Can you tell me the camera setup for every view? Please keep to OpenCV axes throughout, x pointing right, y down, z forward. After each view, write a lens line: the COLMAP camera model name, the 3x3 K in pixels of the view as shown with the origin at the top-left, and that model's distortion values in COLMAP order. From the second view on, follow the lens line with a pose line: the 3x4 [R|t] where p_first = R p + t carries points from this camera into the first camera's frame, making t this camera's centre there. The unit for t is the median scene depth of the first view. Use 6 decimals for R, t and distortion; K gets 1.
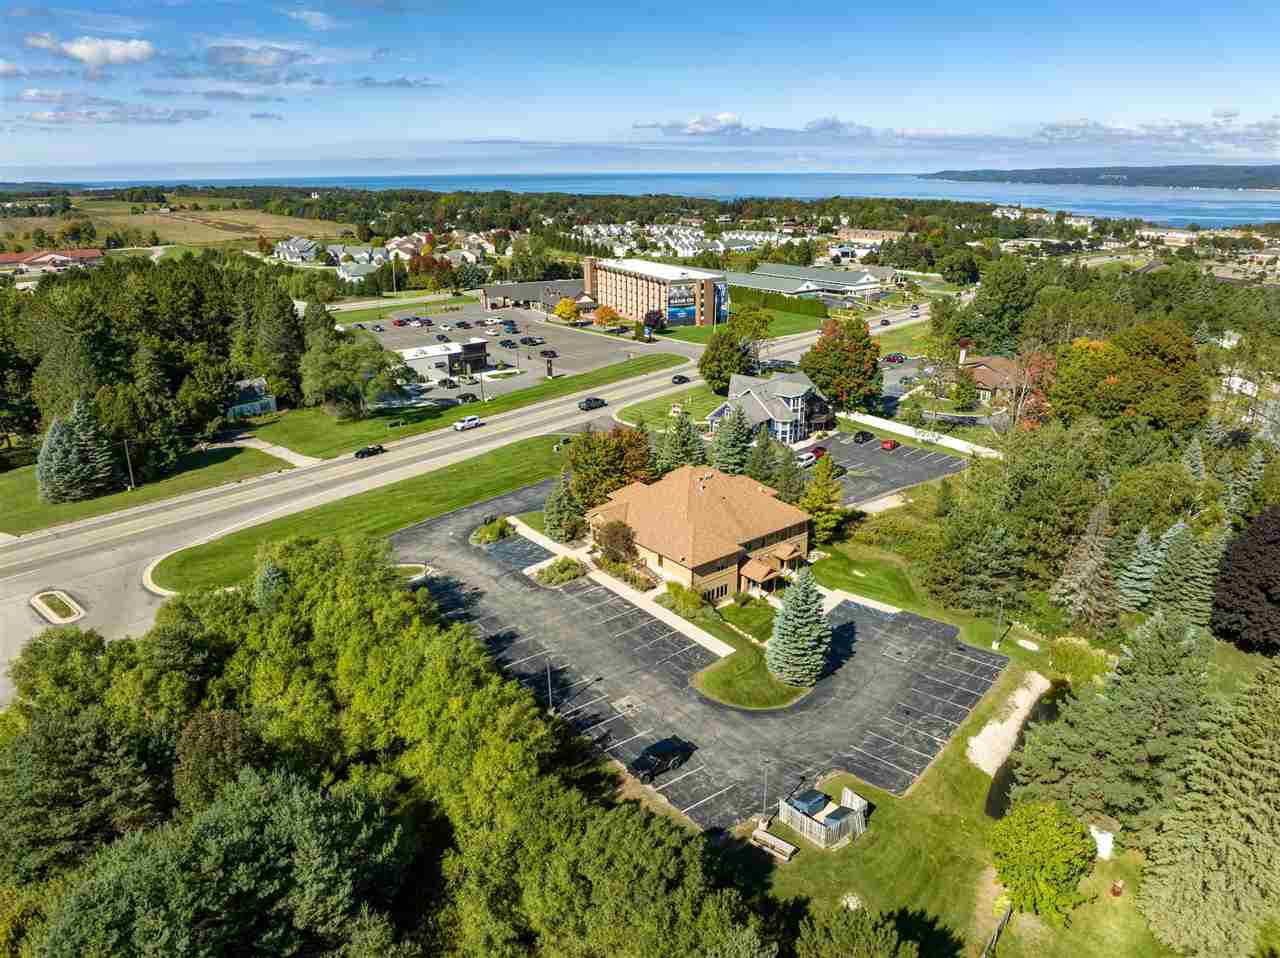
lens RADIAL K [[903.6, 0, 643.9], [0, 903.6, 472.2], [0, 0, 1]] dist [-0.039406, 0.000950]
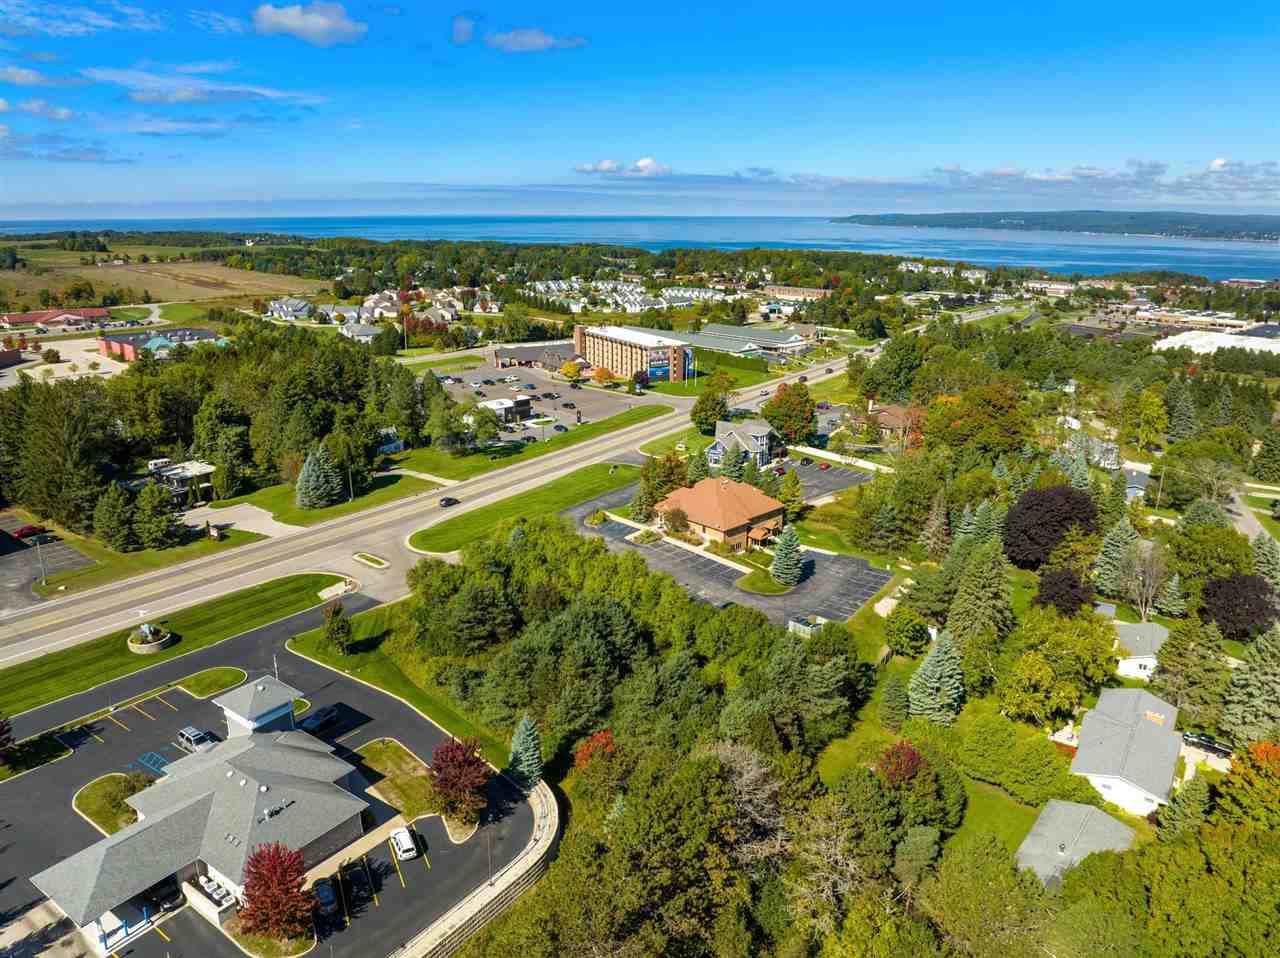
lens RADIAL K [[904.4, 0, 640.0], [0, 904.4, 479.0], [0, 0, 1]] dist [-0.037559, 0.000149]
pose [[0.996566, -0.017864, 0.080858, -0.123413], [0.020686, 0.999201, -0.034194, 0.028331], [-0.080182, 0.035749, 0.996139, -0.378073]]
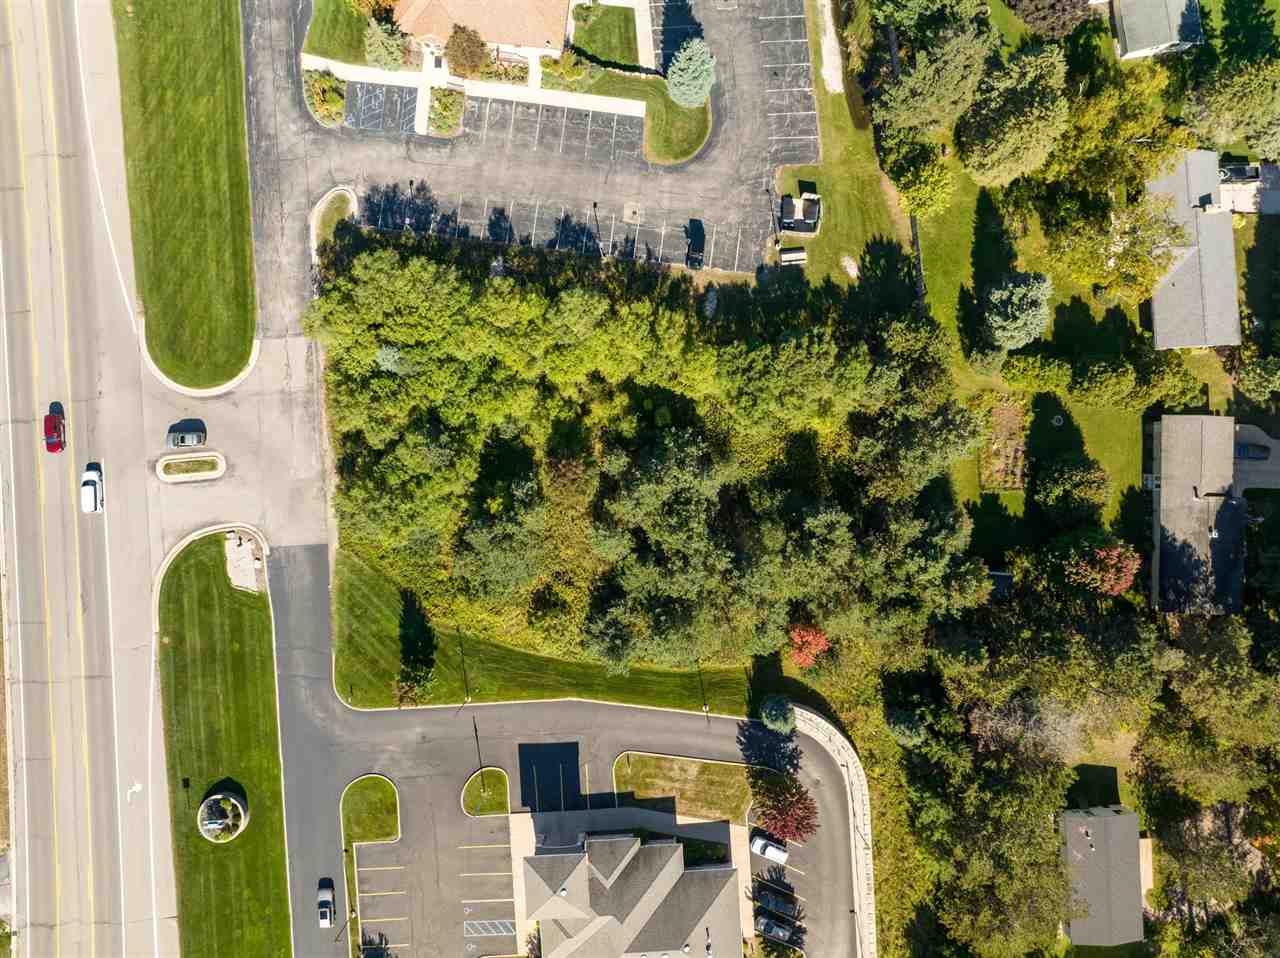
lens RADIAL K [[897.5, 0, 635.0], [0, 897.5, 479.1], [0, 0, 1]] dist [-0.043514, 0.000726]
pose [[0.725382, -0.688317, 0.006428, -0.119000], [0.215339, 0.235784, 0.947647, -0.367236], [-0.653797, -0.686022, 0.319254, 0.112232]]
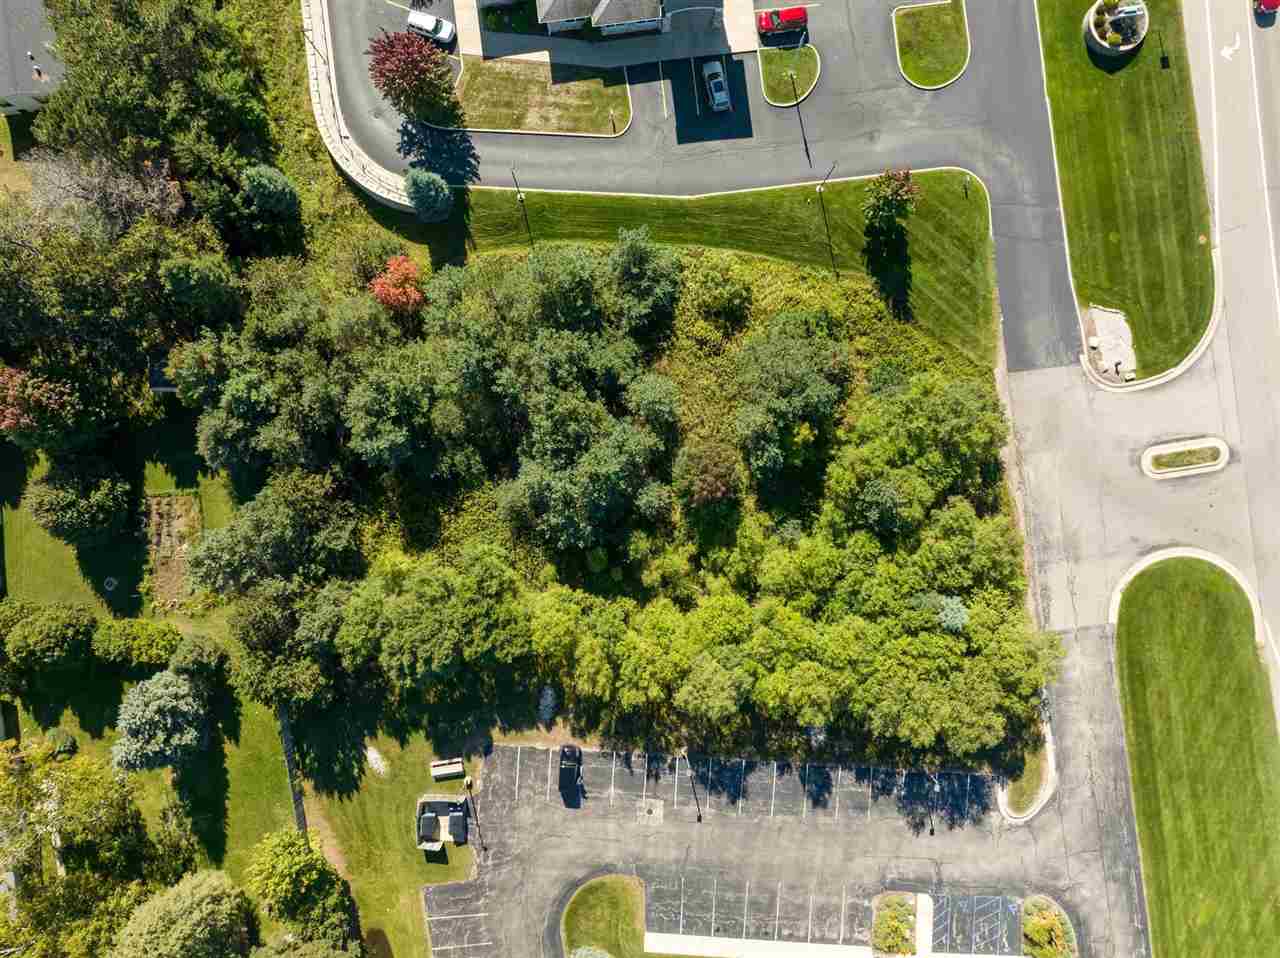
lens RADIAL K [[903.6, 0, 643.9], [0, 903.6, 472.2], [0, 0, 1]] dist [-0.039406, 0.000950]
pose [[-0.680811, 0.732448, -0.004067, -0.121117], [-0.232228, -0.210583, 0.949592, -0.270196], [0.694670, 0.647437, 0.313462, 0.151444]]
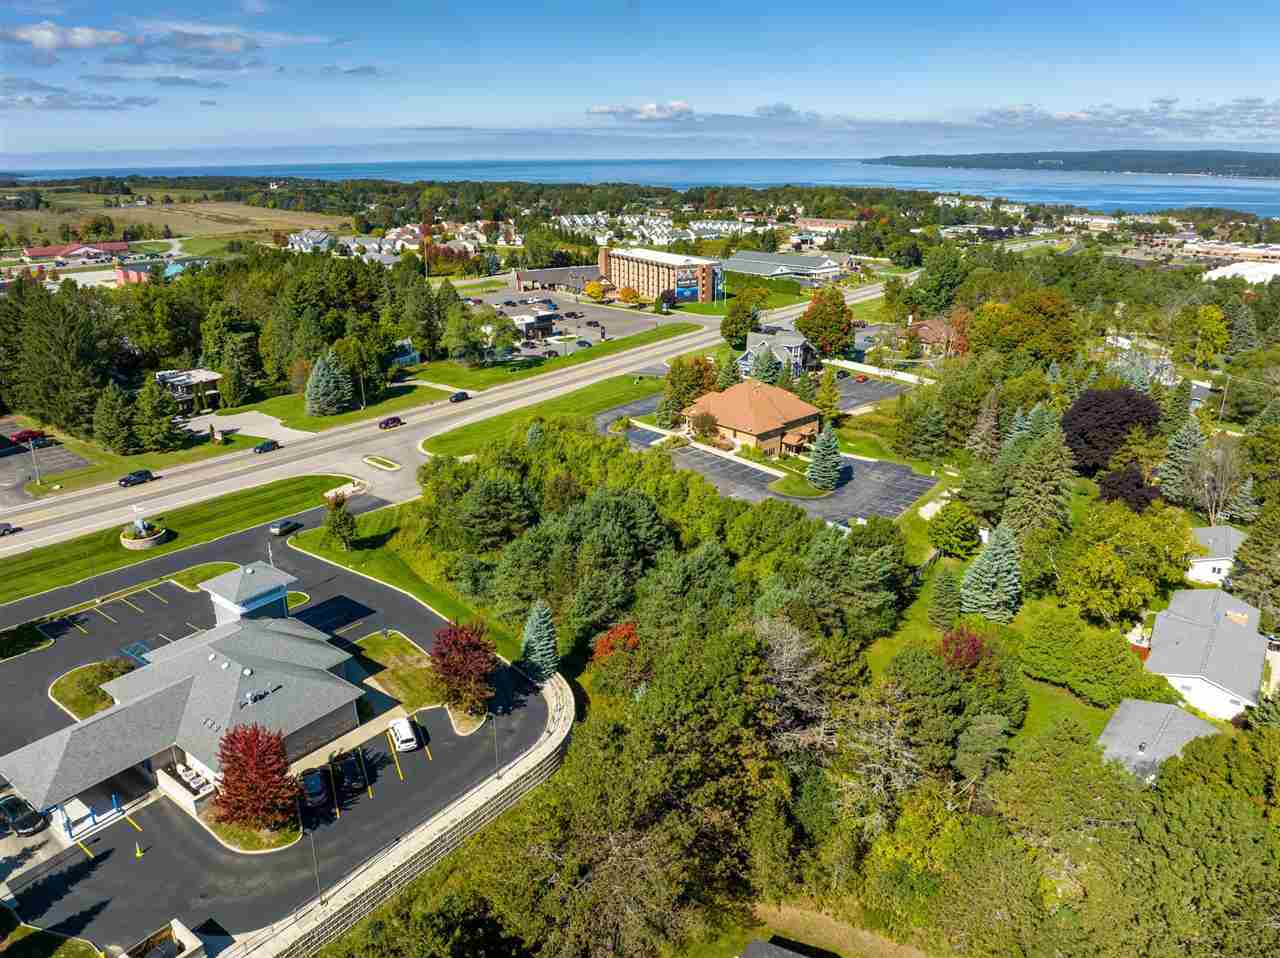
lens RADIAL K [[904.4, 0, 640.0], [0, 904.4, 479.0], [0, 0, 1]] dist [-0.037559, 0.000149]
pose [[0.998550, -0.020495, 0.049781, -0.119278], [0.019438, 0.999577, 0.021622, 0.070159], [-0.050203, -0.020623, 0.998526, -0.324672]]
